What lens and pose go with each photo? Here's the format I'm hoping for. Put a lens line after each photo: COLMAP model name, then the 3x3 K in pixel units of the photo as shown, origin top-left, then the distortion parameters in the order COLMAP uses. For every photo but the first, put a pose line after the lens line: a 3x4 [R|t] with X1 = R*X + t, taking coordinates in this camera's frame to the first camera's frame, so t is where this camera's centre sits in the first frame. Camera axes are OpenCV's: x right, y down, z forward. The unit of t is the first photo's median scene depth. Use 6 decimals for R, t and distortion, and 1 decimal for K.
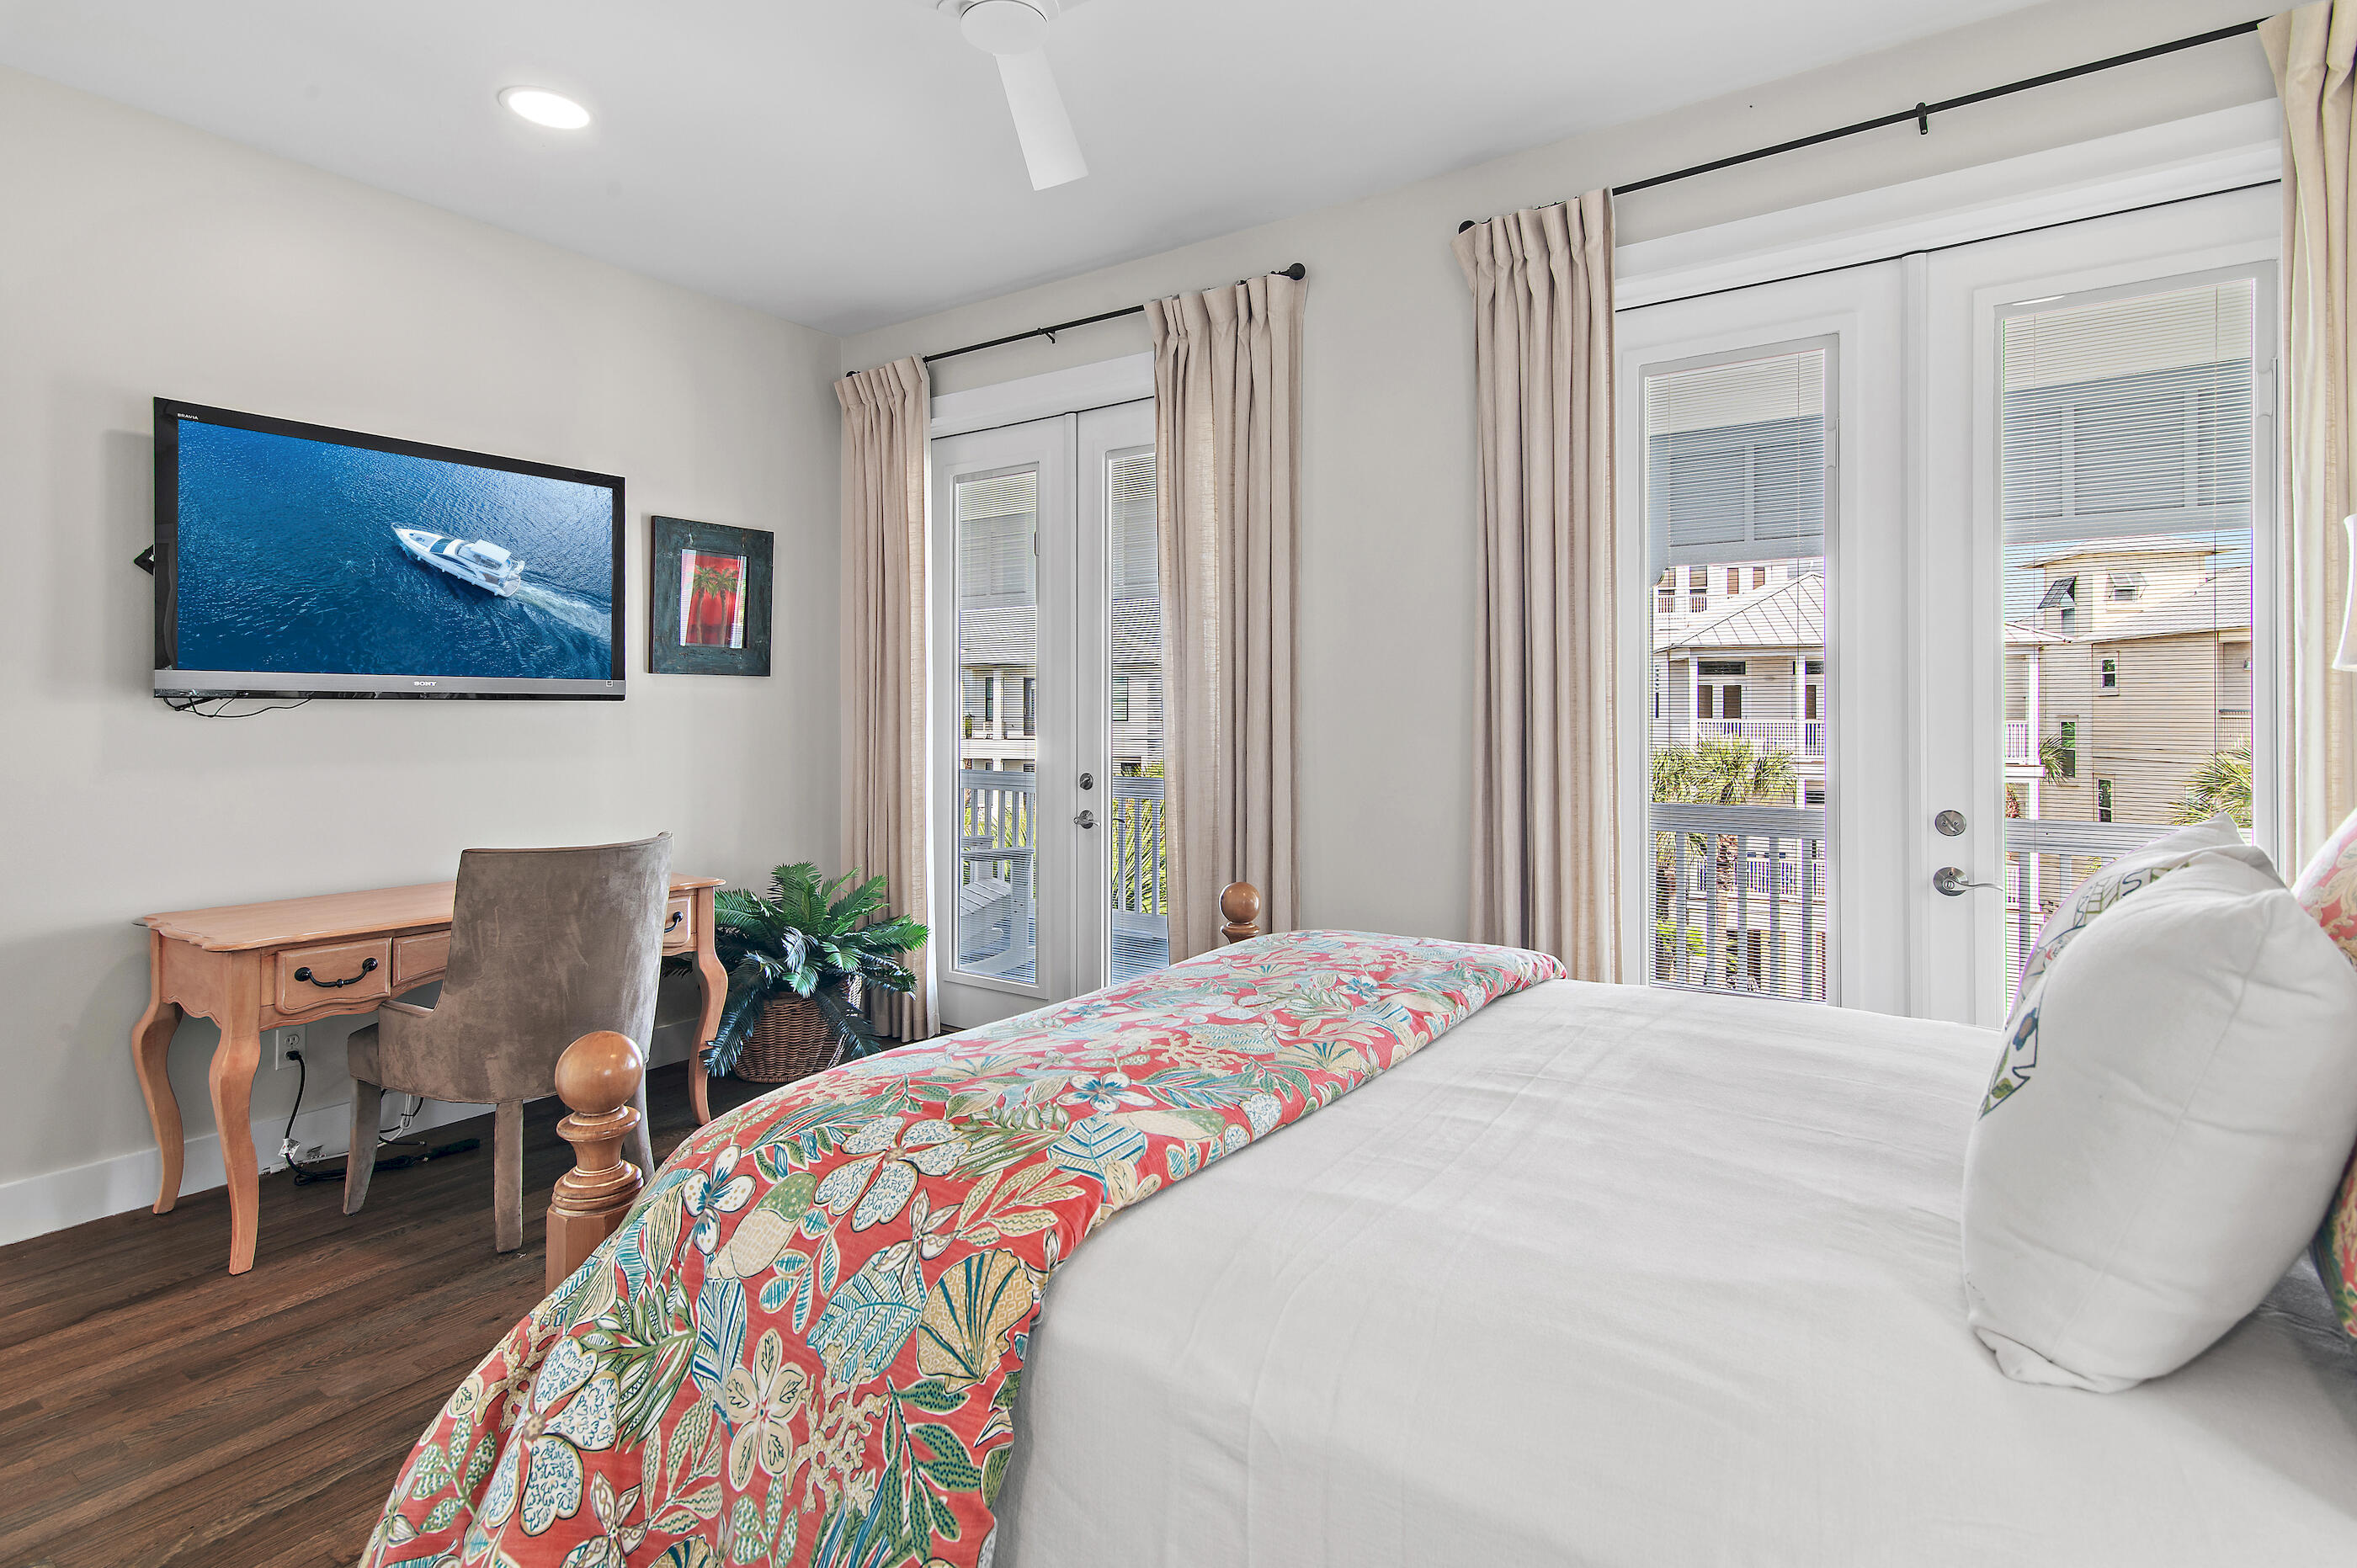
lens RADIAL K [[1182.6, 0, 1180.0], [0, 1182.6, 738.5], [0, 0, 1]] dist [-0.001382, -0.000336]
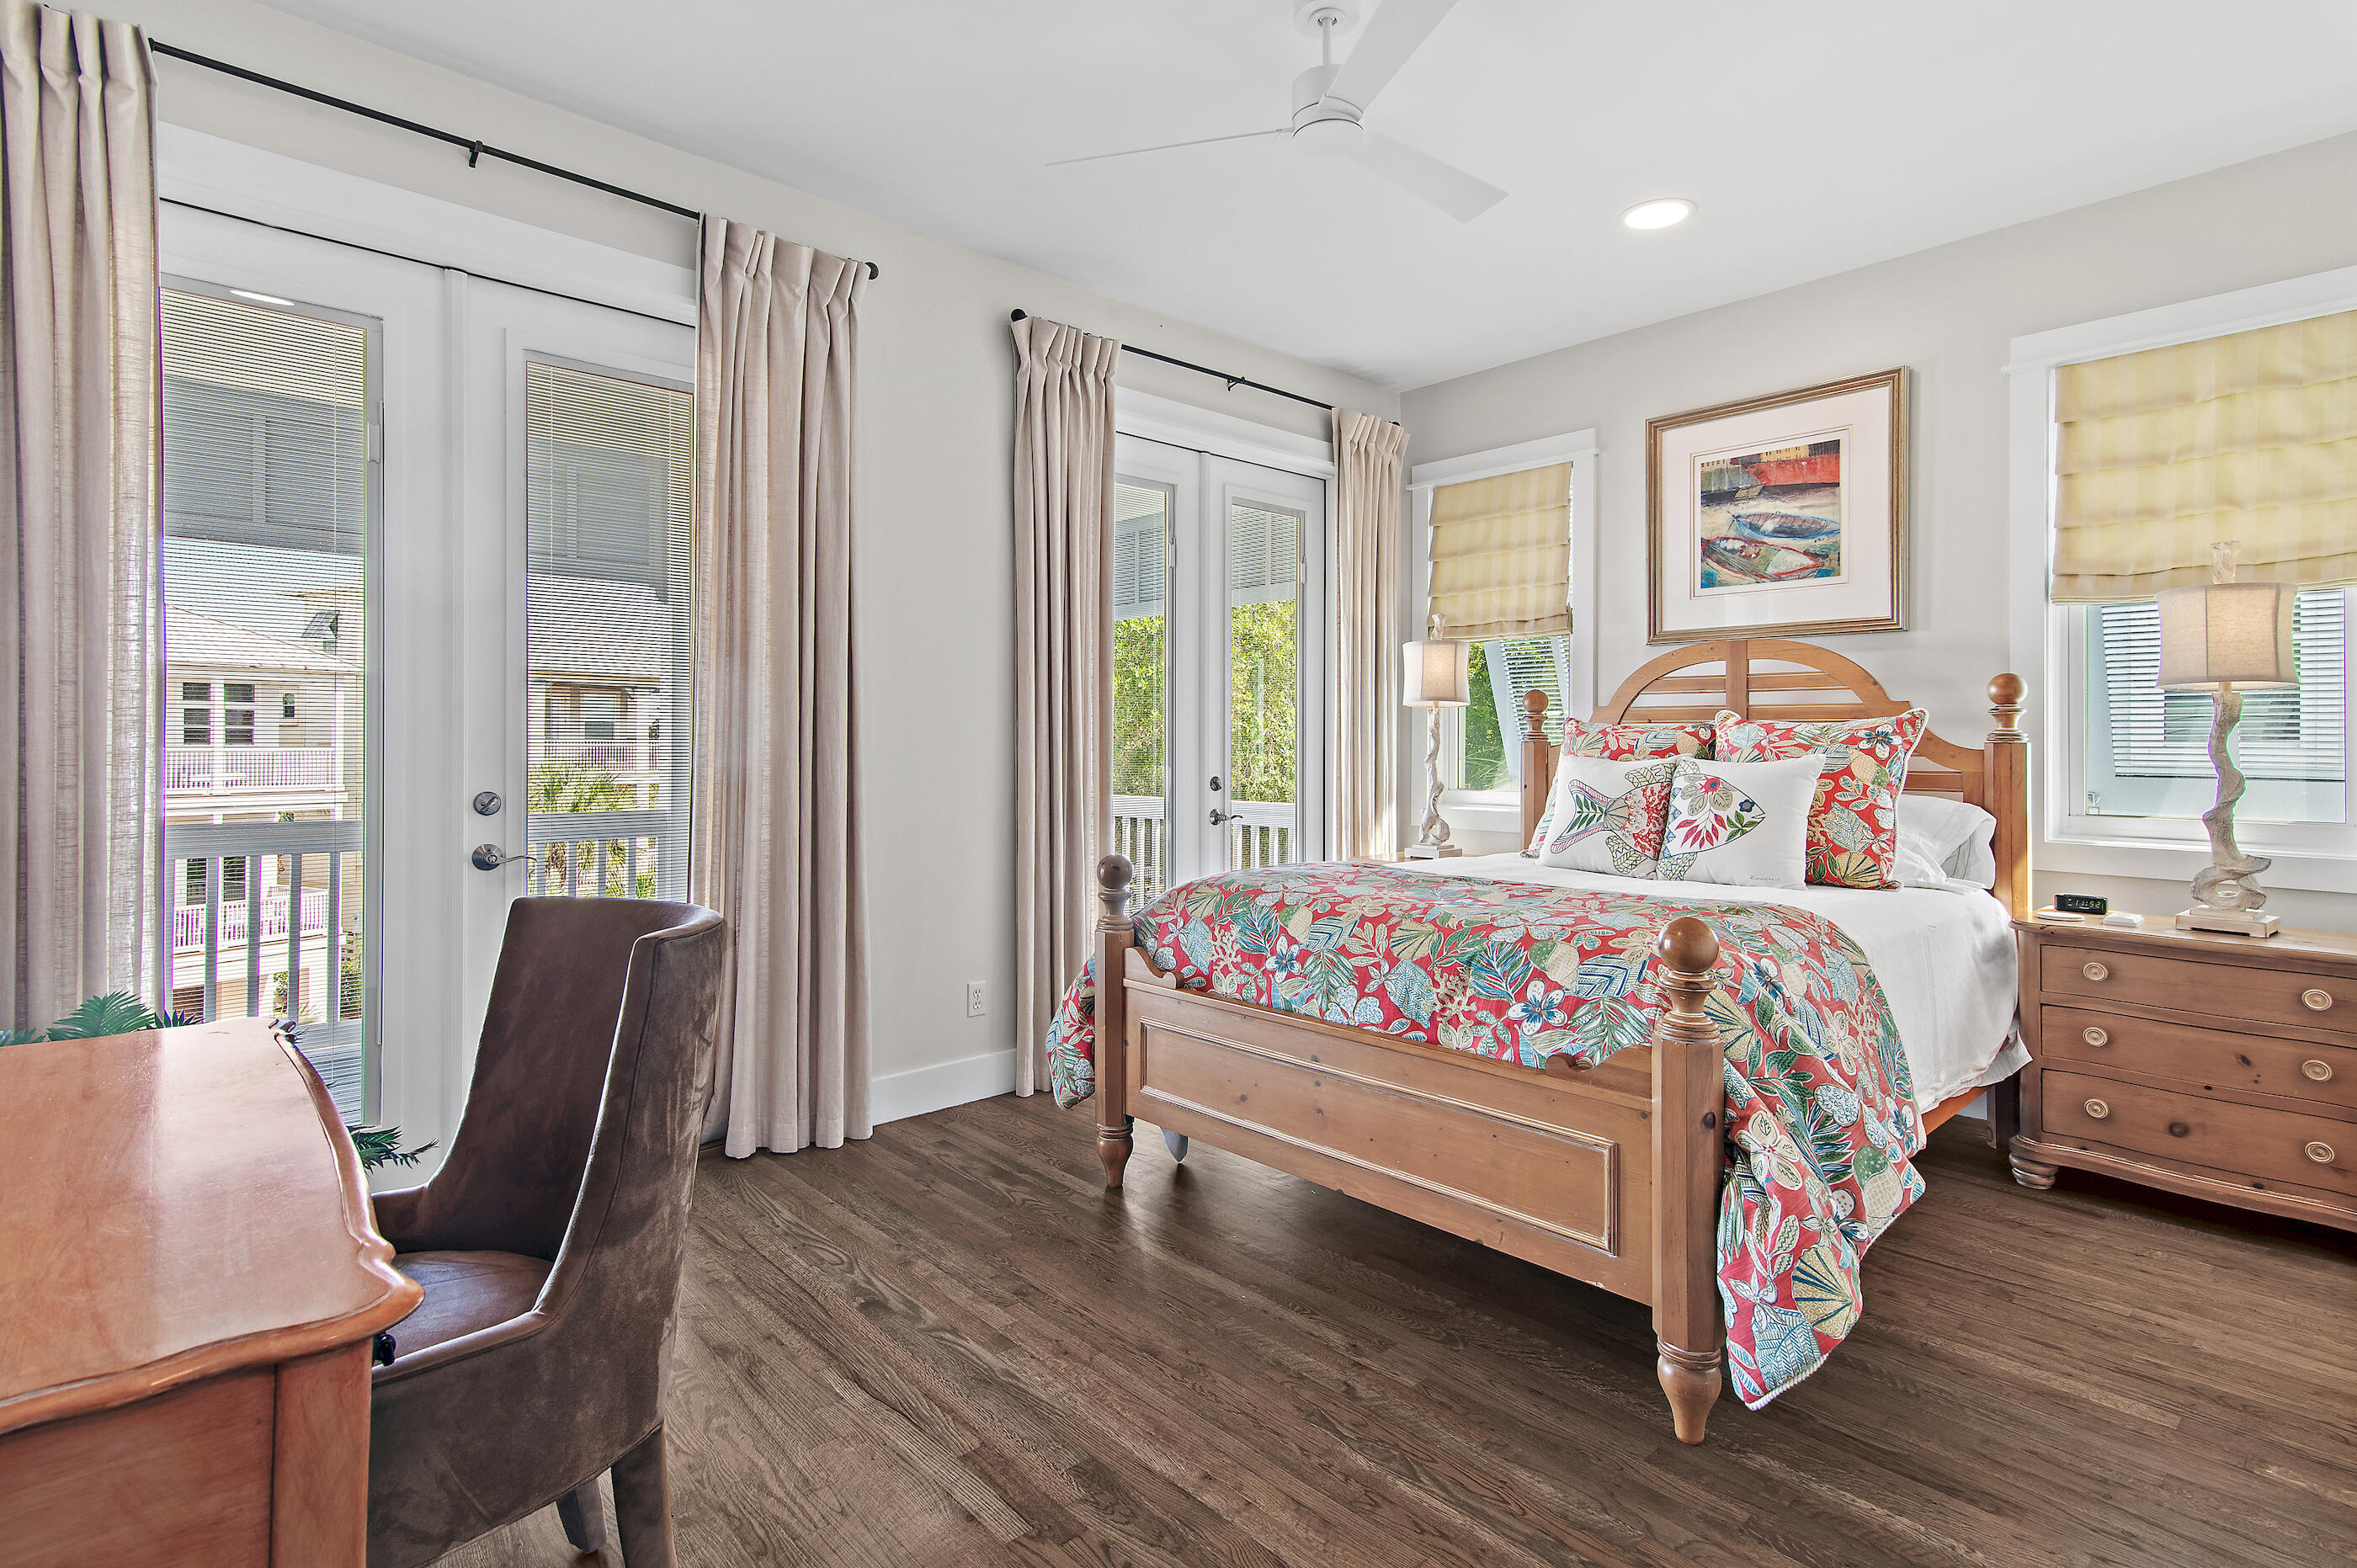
lens RADIAL K [[1182.6, 0, 1180.0], [0, 1182.6, 738.5], [0, 0, 1]] dist [-0.001382, -0.000336]
pose [[0.239515, 0.010071, 0.970840, -0.968269], [0.000230, 0.999946, -0.010430, 0.021847], [-0.970893, 0.002722, 0.239500, 0.591183]]
